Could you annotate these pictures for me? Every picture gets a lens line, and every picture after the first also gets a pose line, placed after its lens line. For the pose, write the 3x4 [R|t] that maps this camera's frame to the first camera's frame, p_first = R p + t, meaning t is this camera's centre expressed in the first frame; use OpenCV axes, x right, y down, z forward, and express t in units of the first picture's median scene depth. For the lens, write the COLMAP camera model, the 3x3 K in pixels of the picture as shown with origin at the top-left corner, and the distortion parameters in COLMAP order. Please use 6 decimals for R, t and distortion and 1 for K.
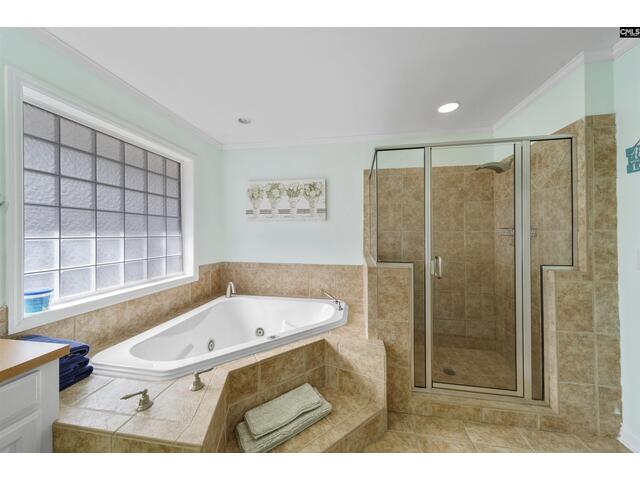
lens RADIAL K [[226.4, 0, 318.6], [0, 226.4, 236.0], [0, 0, 1]] dist [0.000558, 0.000029]
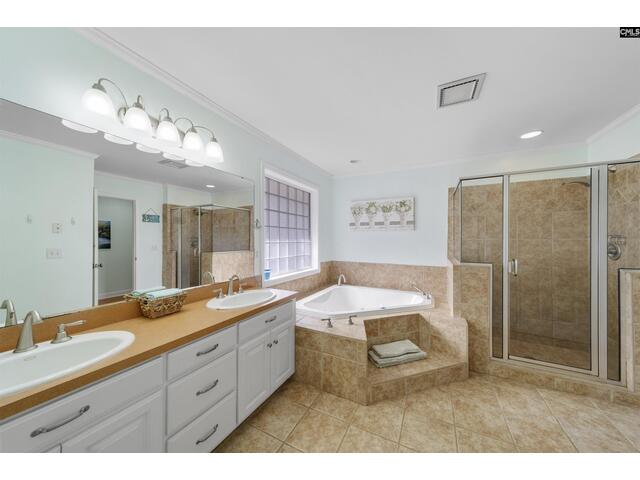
lens RADIAL K [[222.8, 0, 319.3], [0, 222.8, 242.3], [0, 0, 1]] dist [0.000835, 0.000077]
pose [[0.952724, 0.006339, -0.303770, -0.125780], [-0.005844, 0.999980, 0.002539, -0.001340], [0.303780, -0.000643, 0.952742, -0.459147]]
